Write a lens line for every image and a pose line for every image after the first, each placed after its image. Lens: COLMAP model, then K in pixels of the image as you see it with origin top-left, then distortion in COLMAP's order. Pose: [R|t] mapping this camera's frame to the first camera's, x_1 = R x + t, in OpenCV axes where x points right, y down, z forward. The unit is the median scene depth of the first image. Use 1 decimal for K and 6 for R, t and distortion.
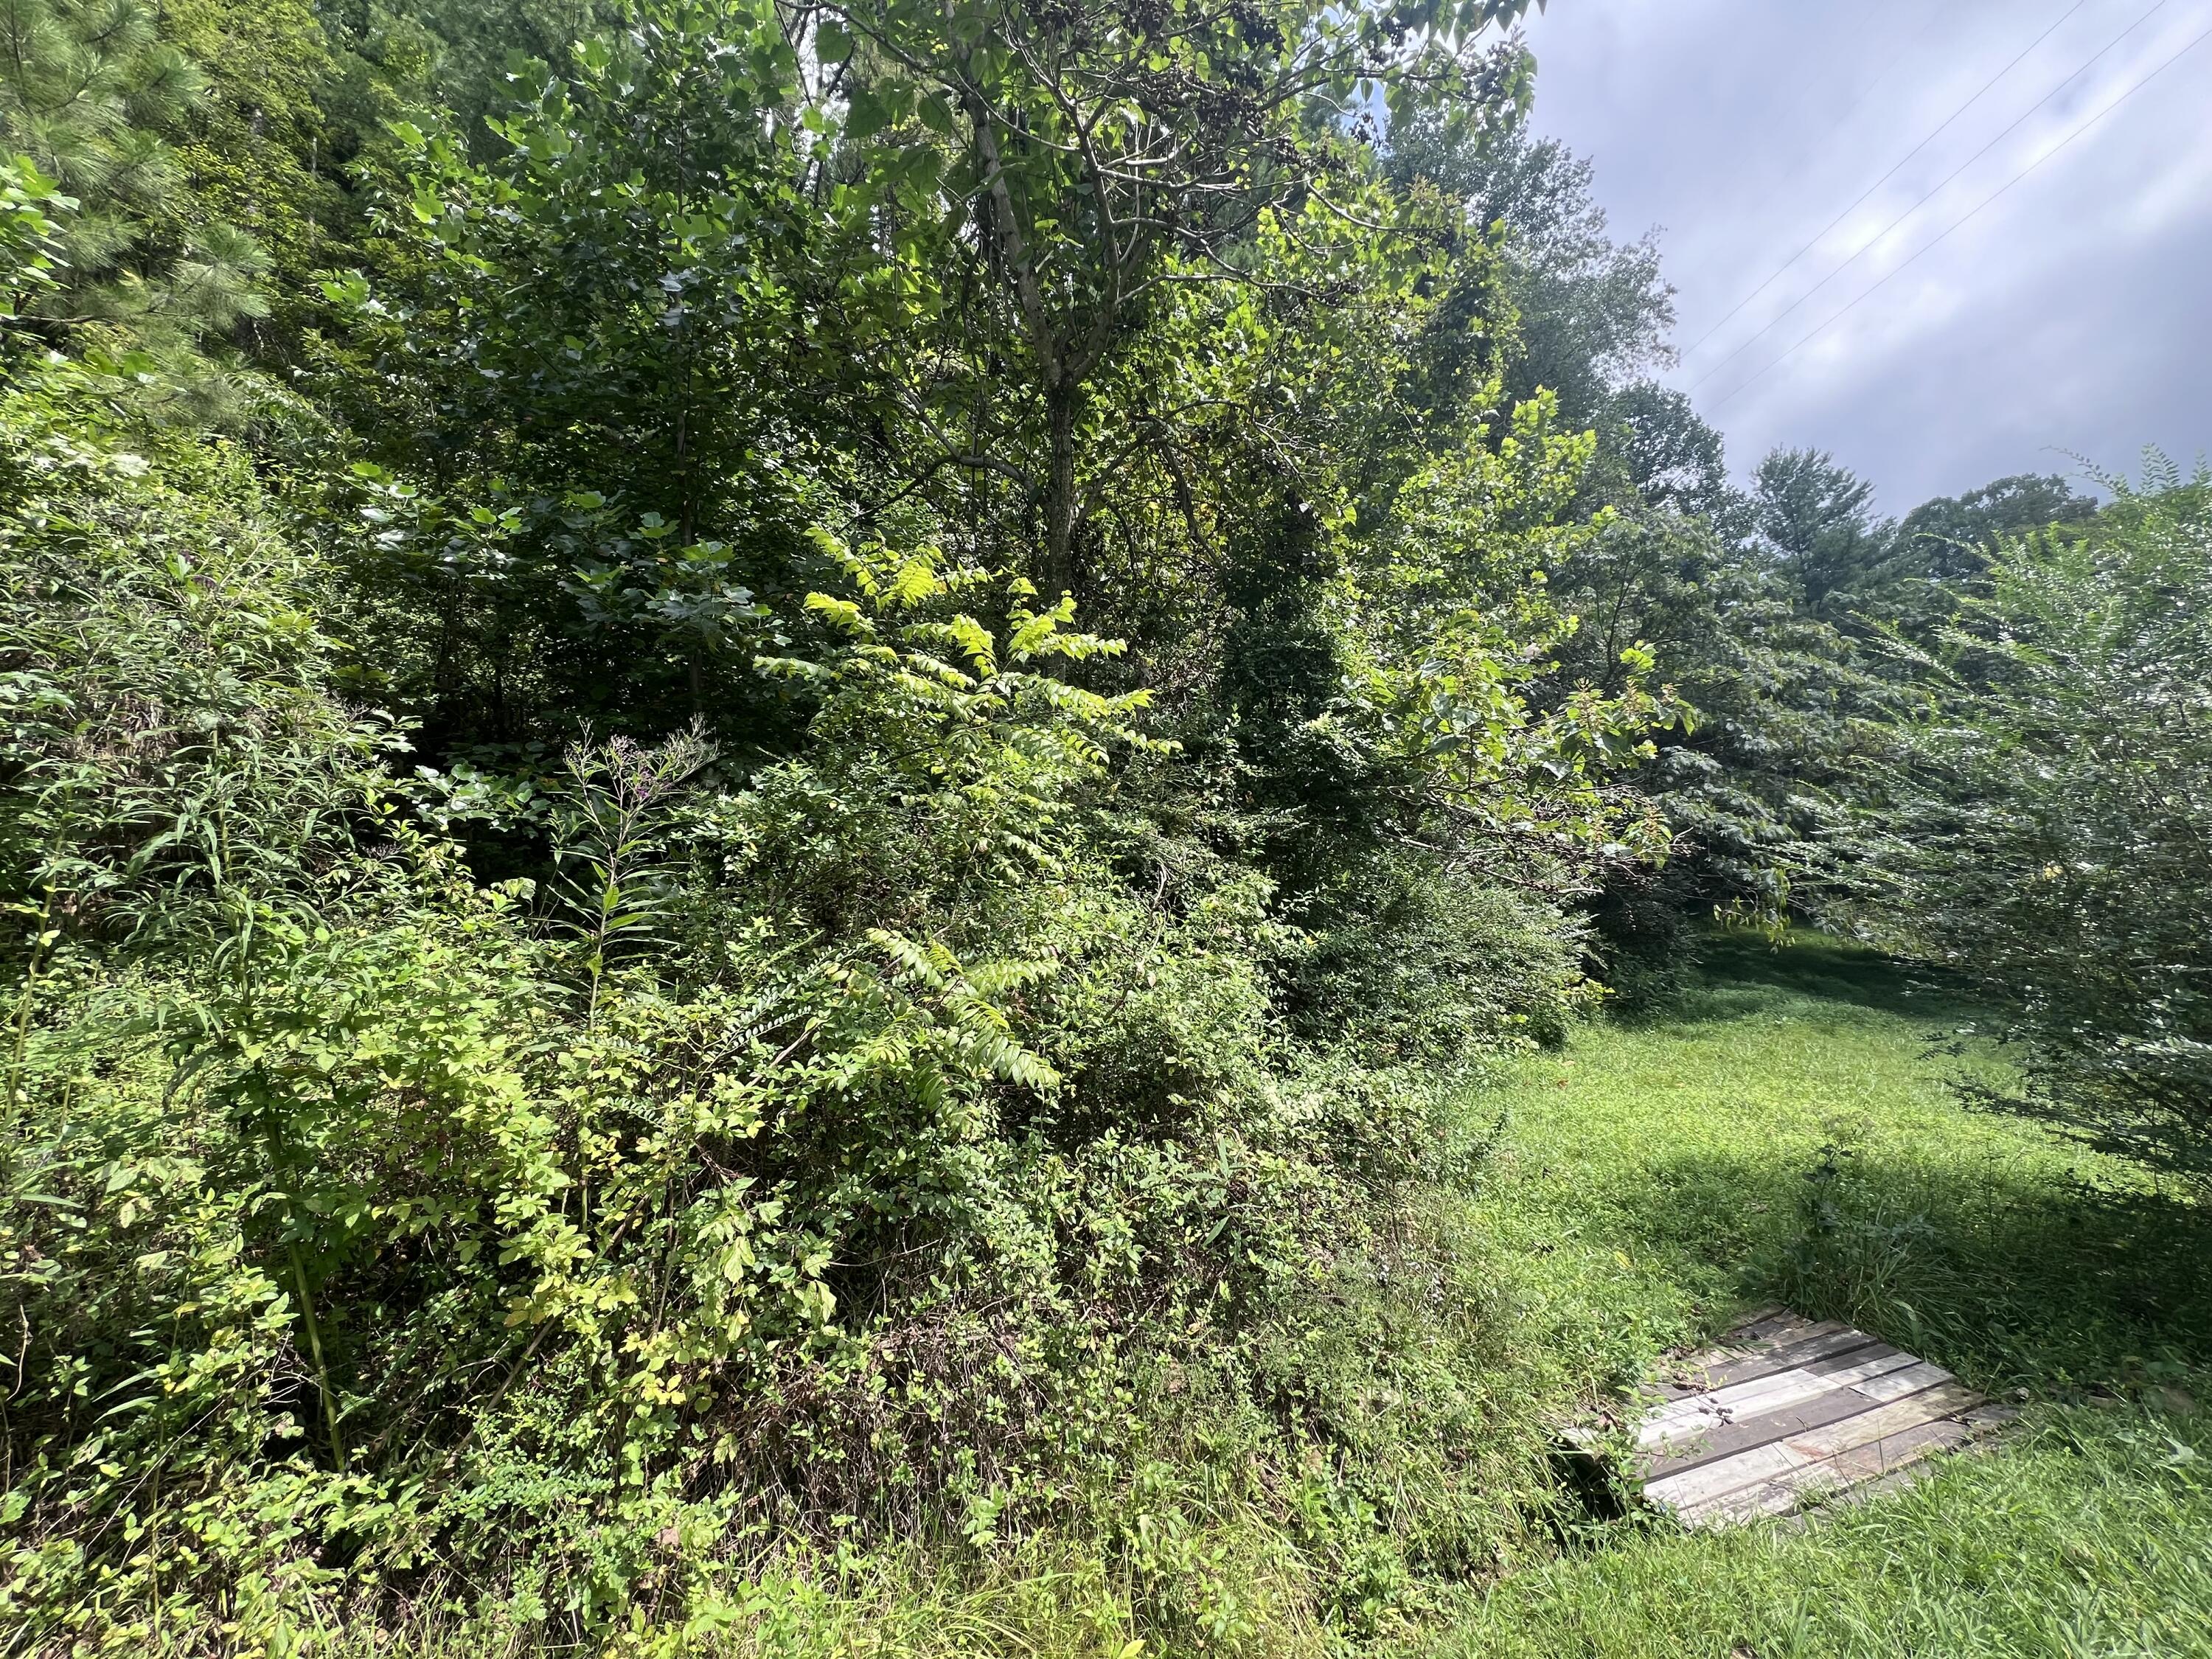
lens RADIAL K [[883.9, 0, 1111.2], [0, 883.9, 838.5], [0, 0, 1]] dist [0.001658, 0.000565]
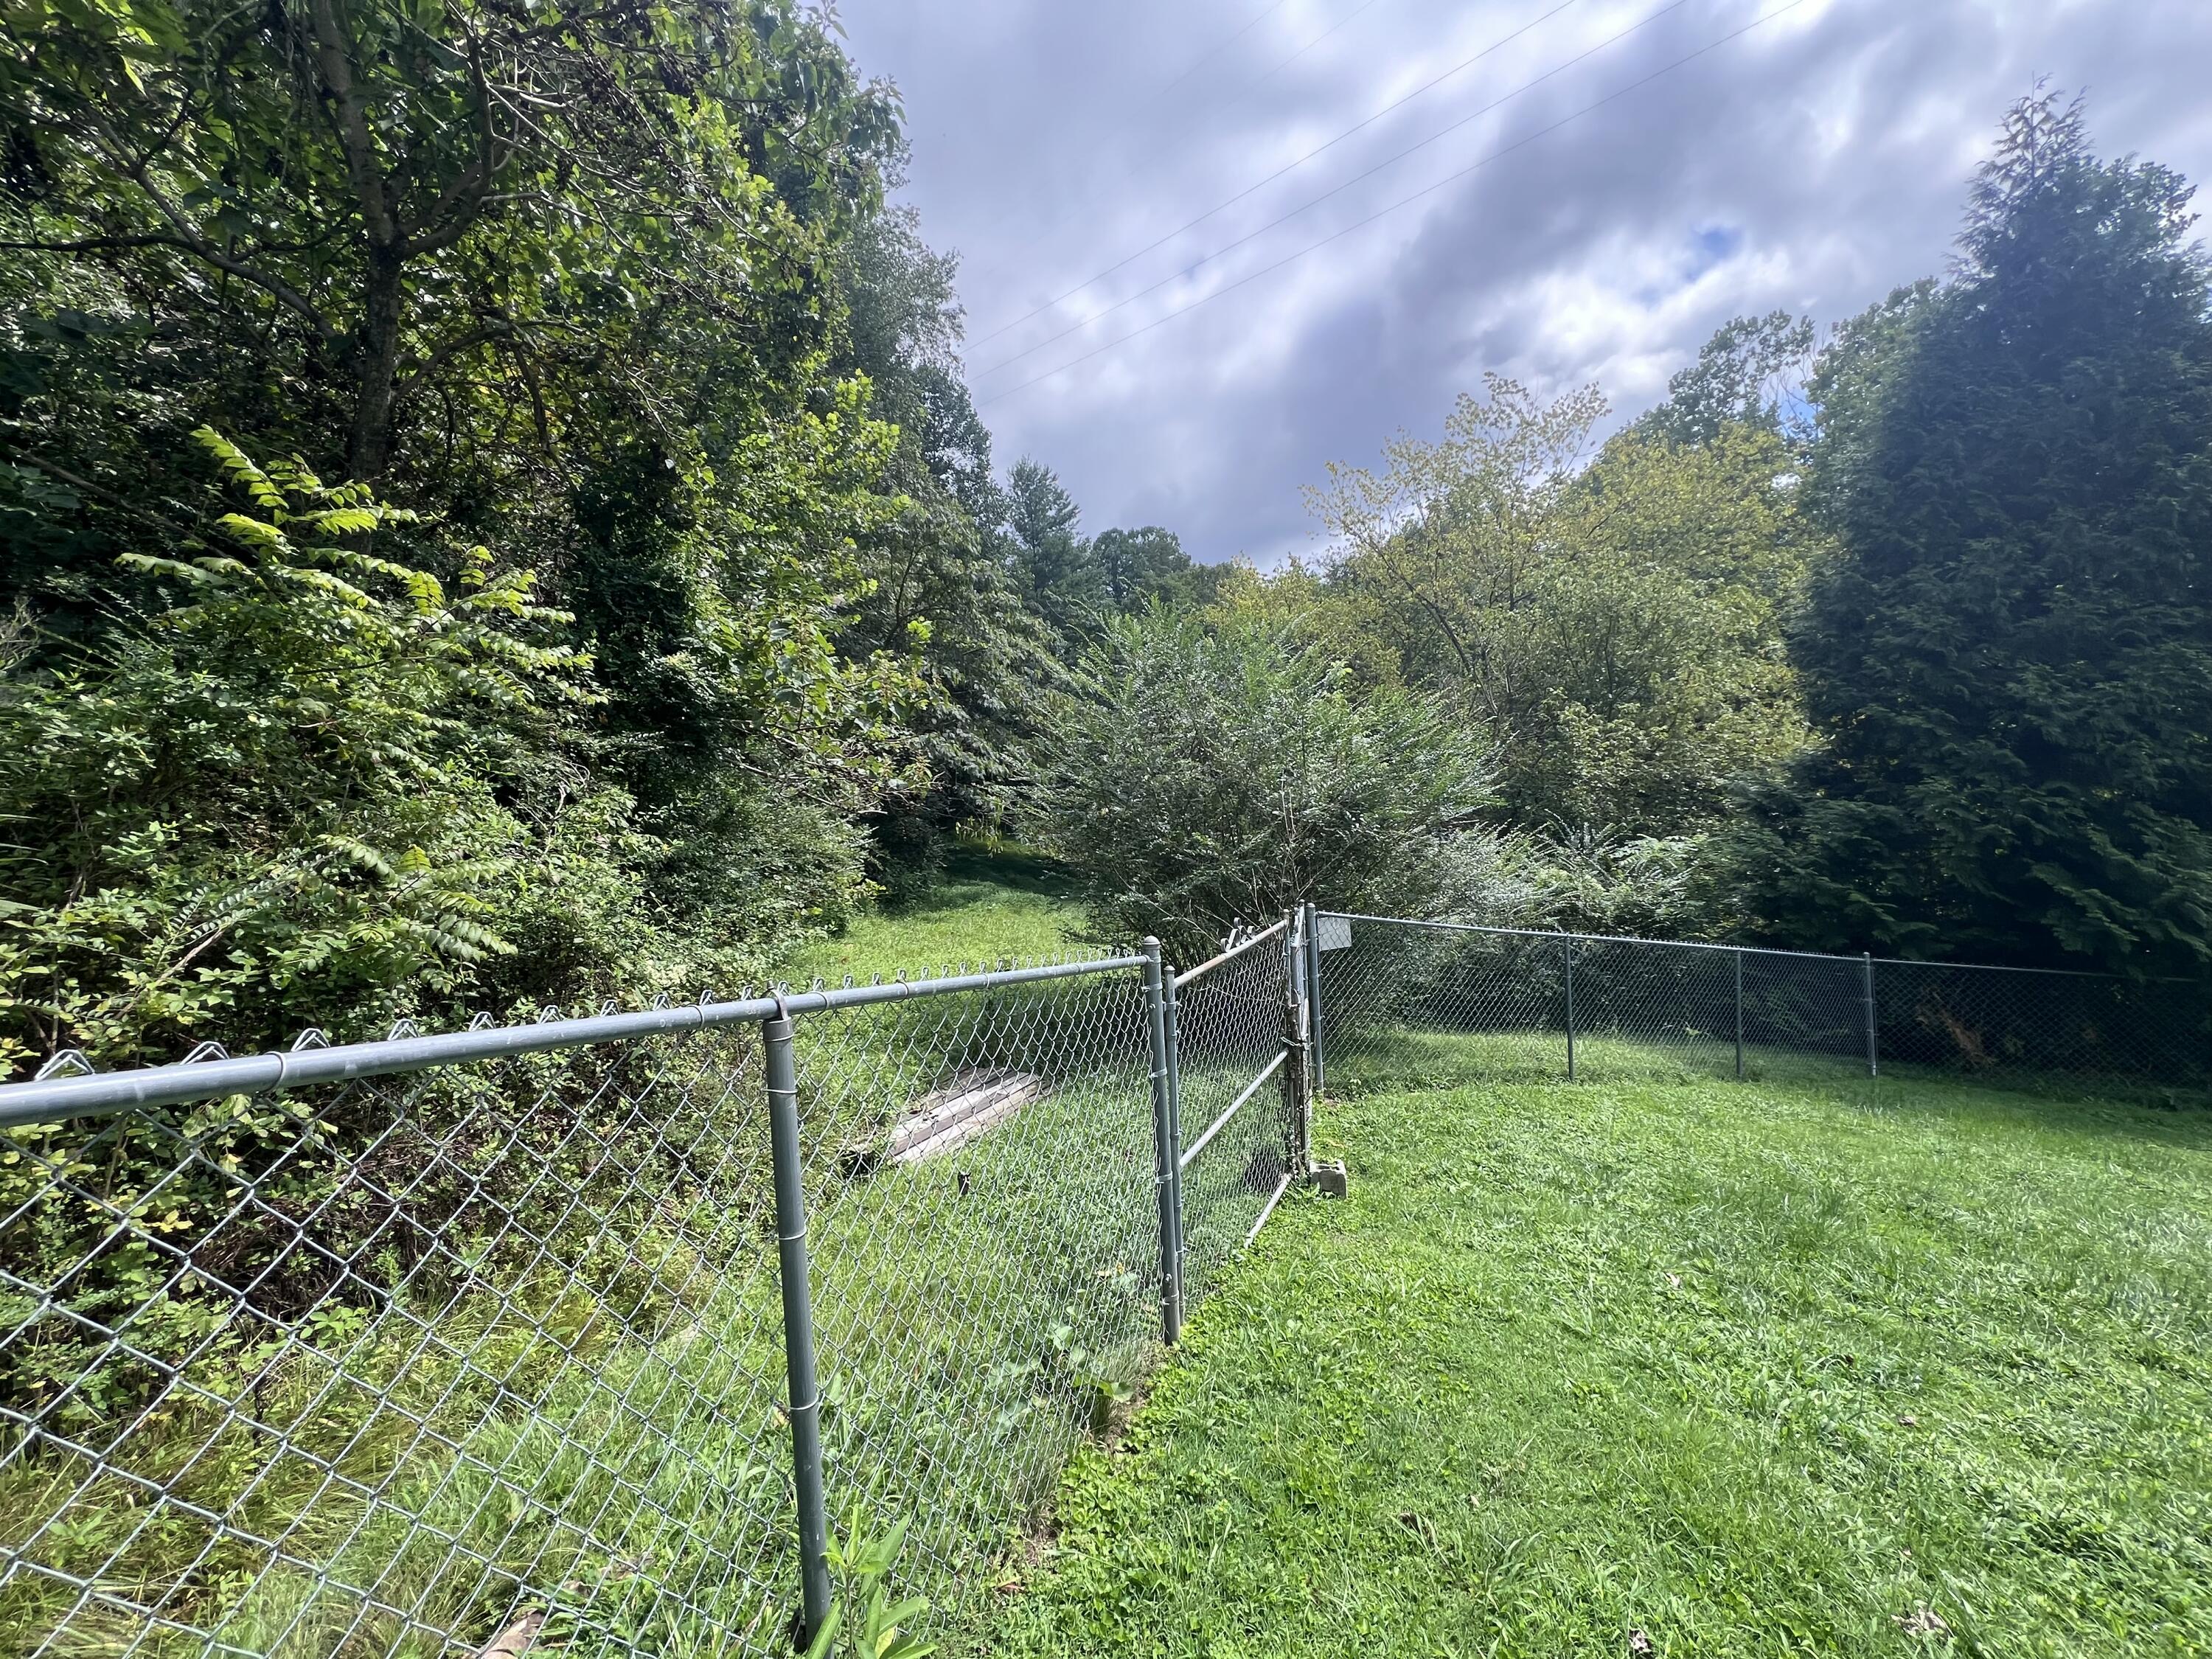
lens RADIAL K [[883.9, 0, 1111.2], [0, 883.9, 838.5], [0, 0, 1]] dist [0.001658, 0.000565]
pose [[0.719691, 0.009652, 0.694227, -0.100095], [-0.081043, 0.994236, 0.070192, -0.016889], [-0.689548, -0.106779, 0.716325, -0.157468]]
